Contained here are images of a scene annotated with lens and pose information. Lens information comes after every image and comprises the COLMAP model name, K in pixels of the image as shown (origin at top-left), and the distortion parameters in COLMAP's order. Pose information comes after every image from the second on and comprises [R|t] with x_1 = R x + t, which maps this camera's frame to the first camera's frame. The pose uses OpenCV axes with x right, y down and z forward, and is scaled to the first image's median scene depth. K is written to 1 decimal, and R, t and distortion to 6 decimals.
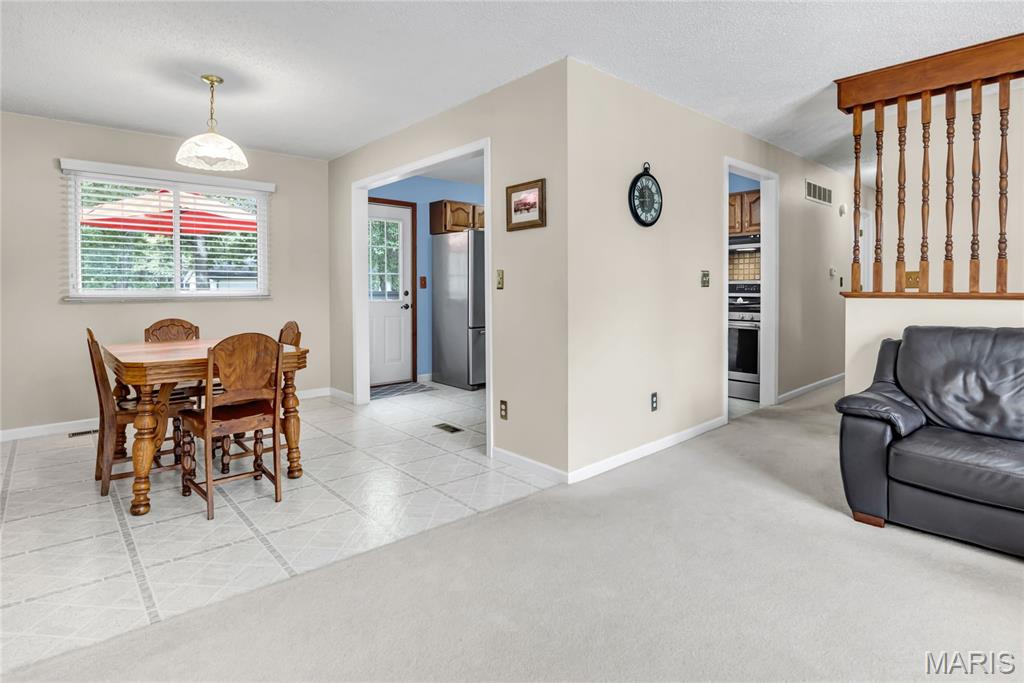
lens RADIAL K [[531.5, 0, 511.4], [0, 531.5, 294.2], [0, 0, 1]] dist [-0.019575, -0.000211]
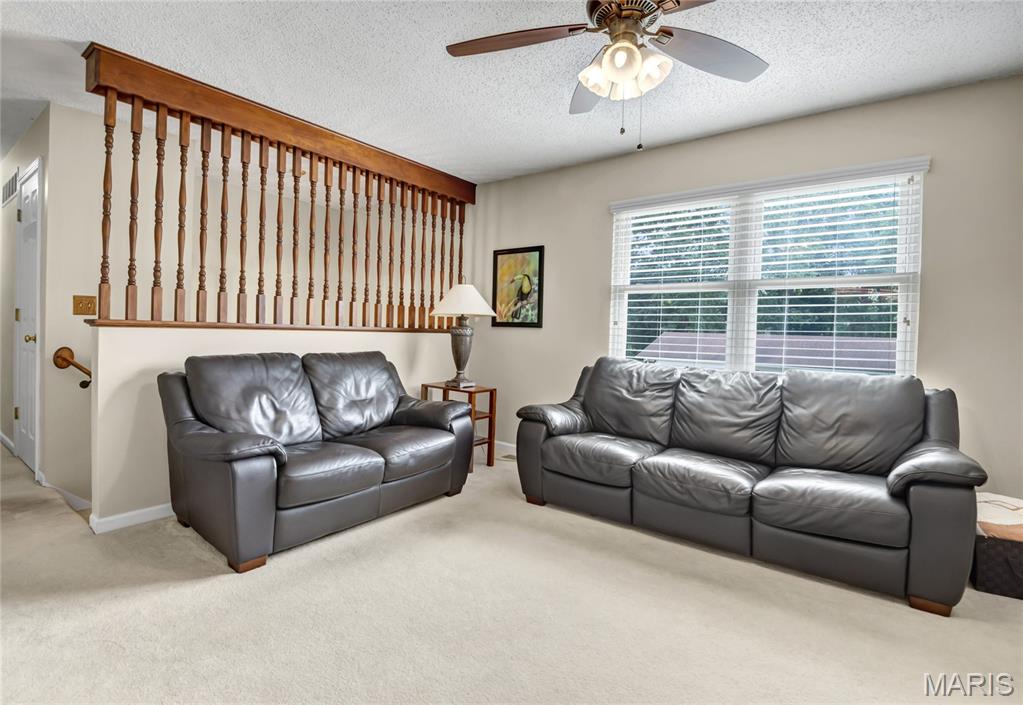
lens RADIAL K [[497.7, 0, 504.8], [0, 497.7, 335.3], [0, 0, 1]] dist [-0.001707, -0.001198]
pose [[-0.173138, -0.019676, 0.984701, -0.211498], [-0.021867, 0.999631, 0.016129, -0.005697], [-0.984655, -0.018740, -0.173504, 0.549393]]
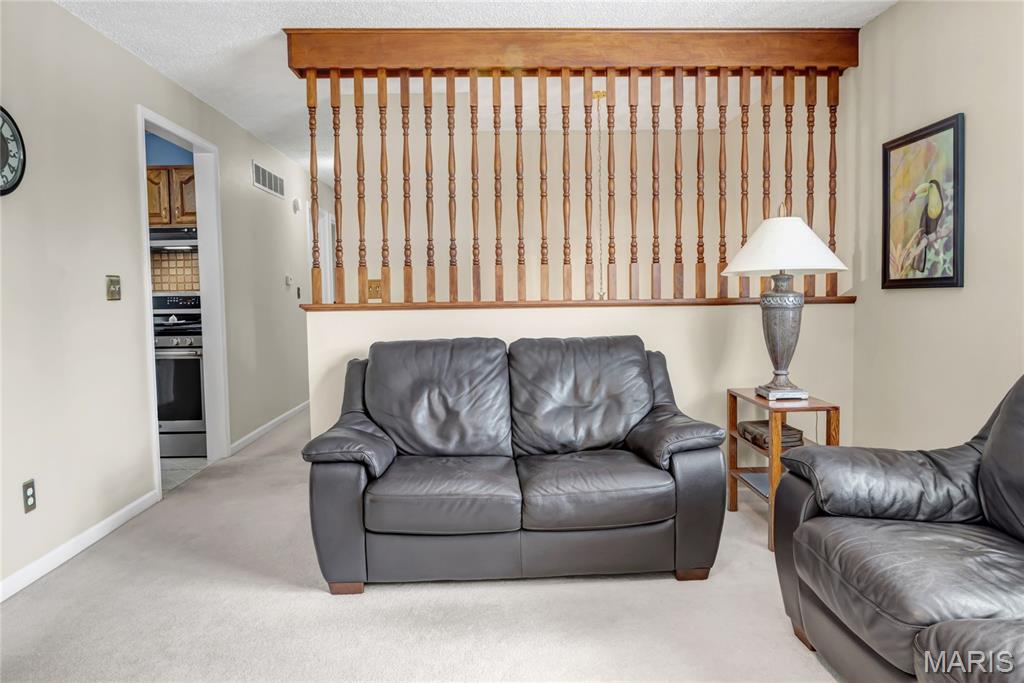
lens RADIAL K [[656.6, 0, 512.0], [0, 656.6, 341.5], [0, 0, 1]] dist [-0.002707, -0.048420]
pose [[0.640657, -0.059170, 0.765544, 0.075900], [0.023350, 0.998067, 0.057601, 0.002253], [-0.767472, -0.019027, 0.640800, 0.132432]]
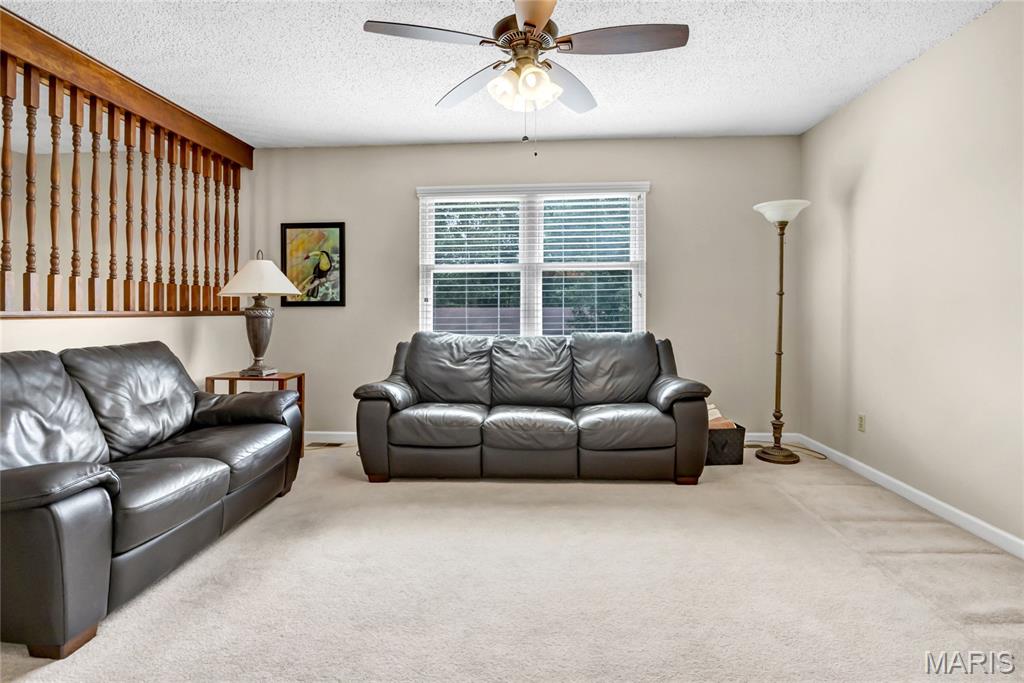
lens RADIAL K [[488.2, 0, 513.9], [0, 488.2, 303.6], [0, 0, 1]] dist [-0.001793, -0.001222]
pose [[-0.700282, 0.007270, 0.713830, -0.138392], [0.006588, 0.999971, -0.003721, -0.005479], [-0.713836, 0.002097, -0.700310, 0.799261]]
